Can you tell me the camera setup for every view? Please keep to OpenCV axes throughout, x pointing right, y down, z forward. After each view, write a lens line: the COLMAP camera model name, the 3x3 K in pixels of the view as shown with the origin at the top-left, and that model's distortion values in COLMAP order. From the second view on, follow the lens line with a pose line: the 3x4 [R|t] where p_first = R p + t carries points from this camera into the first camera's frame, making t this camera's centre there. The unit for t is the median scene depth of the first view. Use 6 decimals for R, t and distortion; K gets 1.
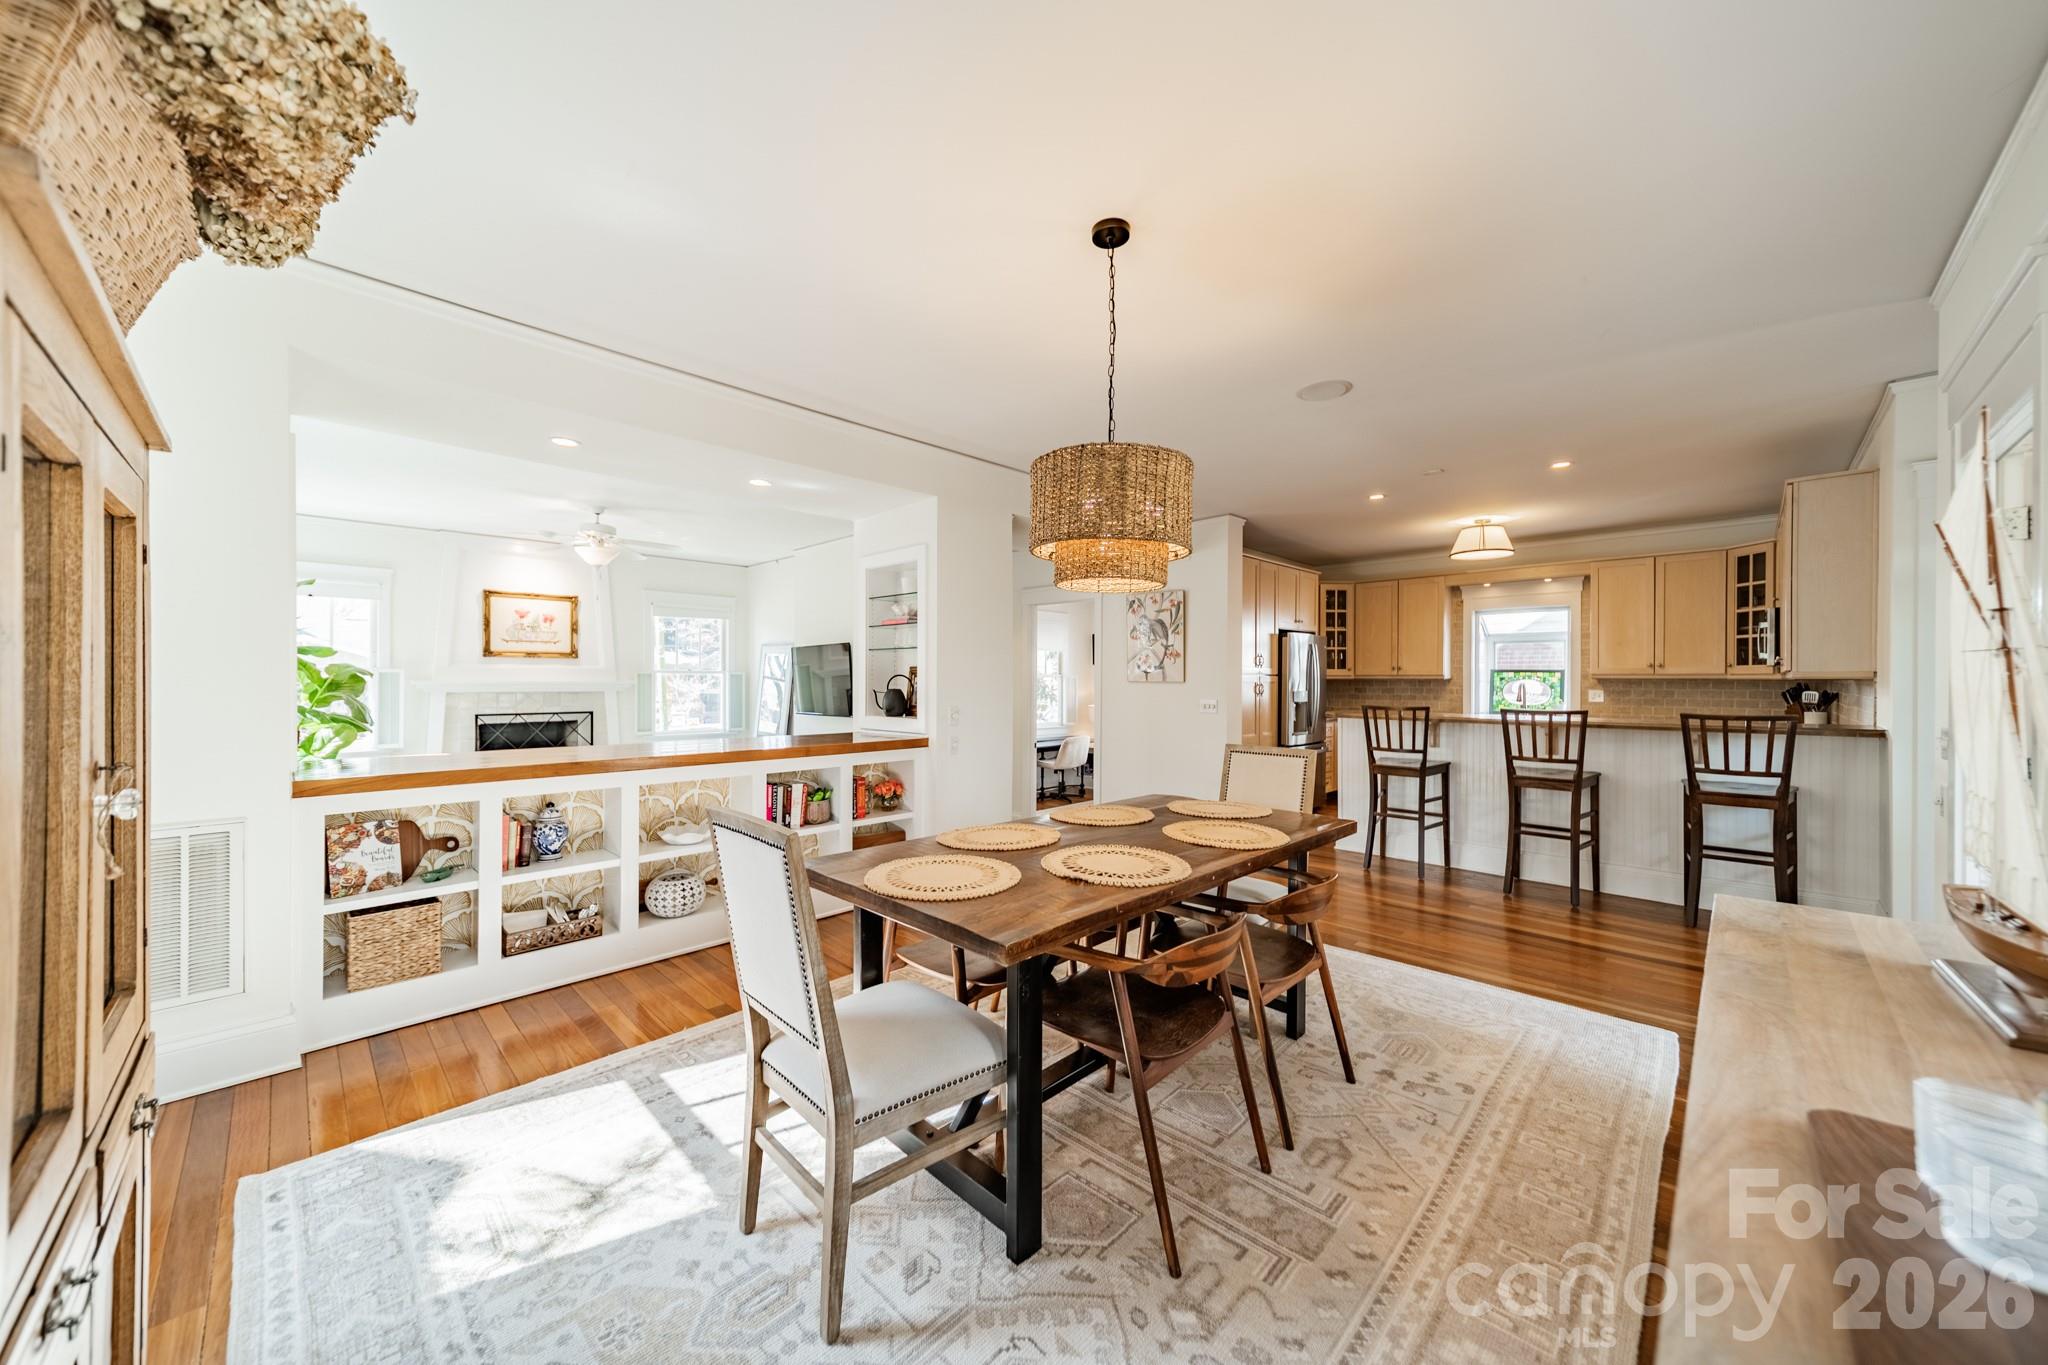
lens RADIAL K [[719.3, 0, 1025.1], [0, 719.3, 687.6], [0, 0, 1]] dist [0.009604, 0.000026]
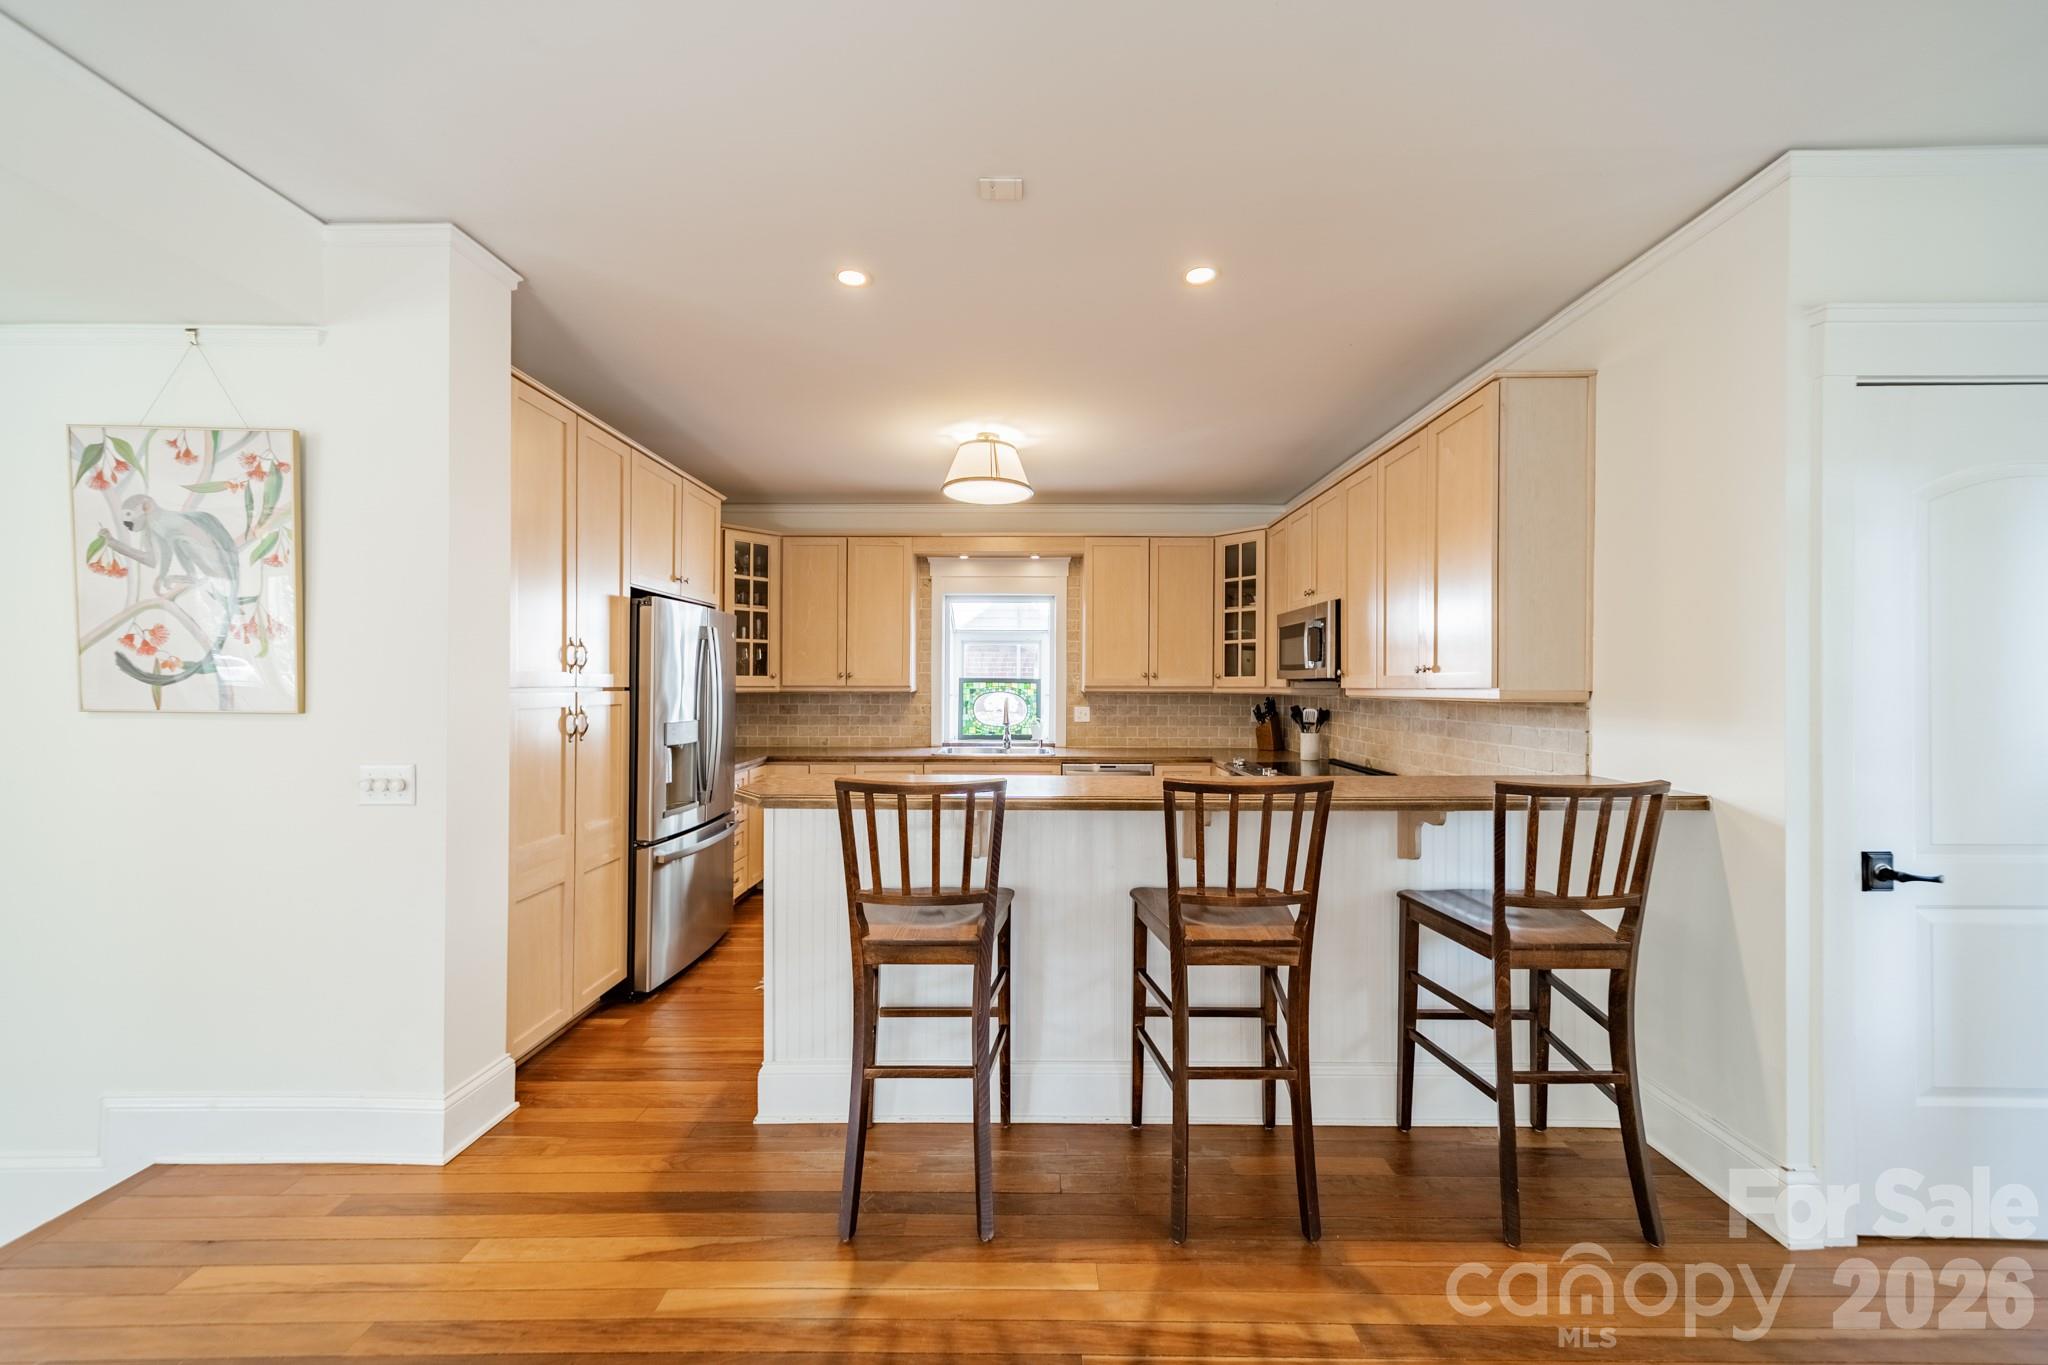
lens RADIAL K [[719.3, 0, 1025.1], [0, 719.3, 687.6], [0, 0, 1]] dist [0.009604, 0.000026]
pose [[0.712280, -0.003256, 0.701888, 0.206054], [0.006490, 0.999977, -0.001947, -0.015406], [-0.701866, 0.005942, 0.712285, 0.493387]]
